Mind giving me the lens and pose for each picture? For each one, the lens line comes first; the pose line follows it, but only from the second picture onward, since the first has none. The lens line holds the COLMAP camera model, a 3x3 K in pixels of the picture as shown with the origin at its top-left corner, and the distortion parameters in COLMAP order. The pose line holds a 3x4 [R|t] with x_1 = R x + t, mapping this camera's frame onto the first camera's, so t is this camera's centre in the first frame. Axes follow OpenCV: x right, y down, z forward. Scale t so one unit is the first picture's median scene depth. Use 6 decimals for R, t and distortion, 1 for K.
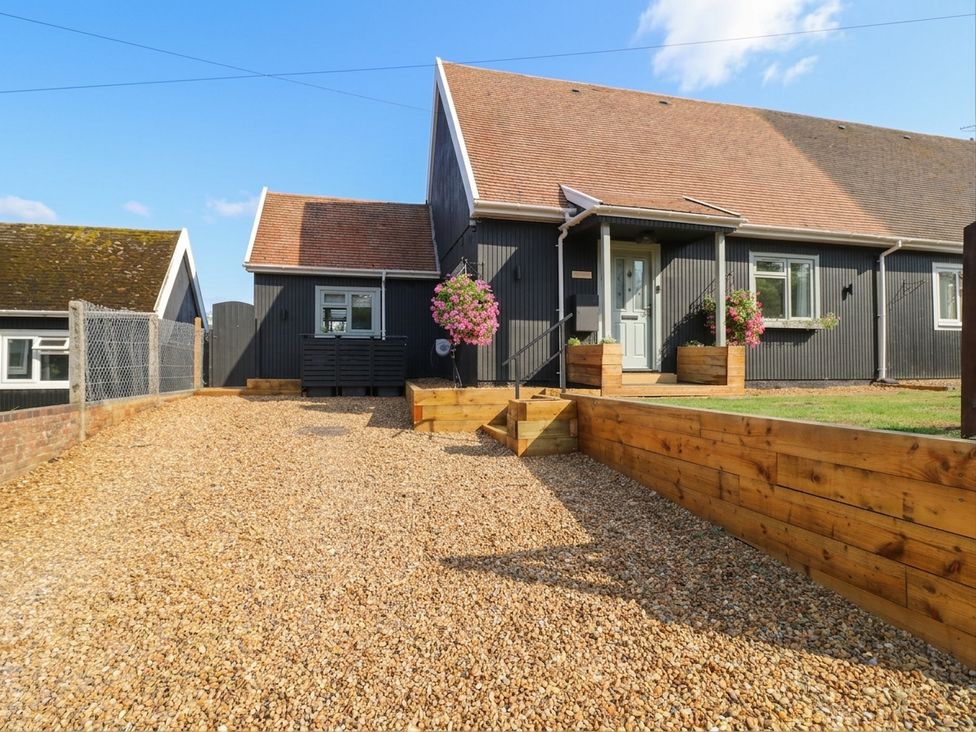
lens RADIAL K [[512.2, 0, 488.1], [0, 512.2, 356.7], [0, 0, 1]] dist [0.002553, -0.015291]
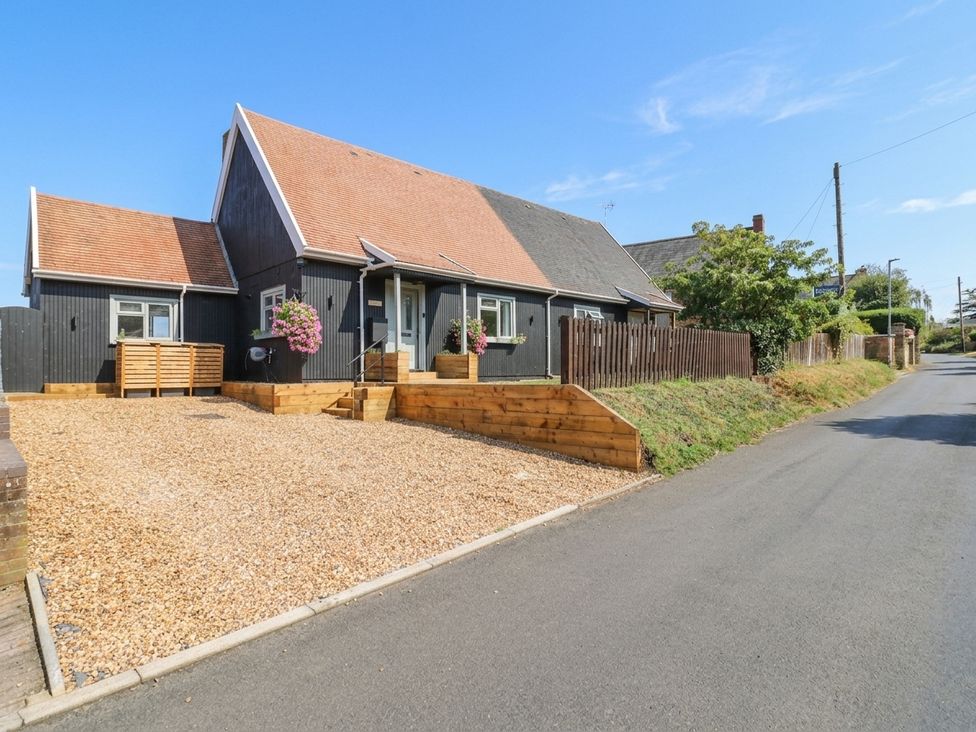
lens RADIAL K [[512.2, 0, 488.1], [0, 512.2, 356.7], [0, 0, 1]] dist [0.002553, -0.015291]
pose [[0.863127, 0.002564, 0.504980, -0.267907], [0.004900, 0.999898, -0.013450, 0.008037], [-0.504963, 0.014084, 0.863026, -0.383359]]
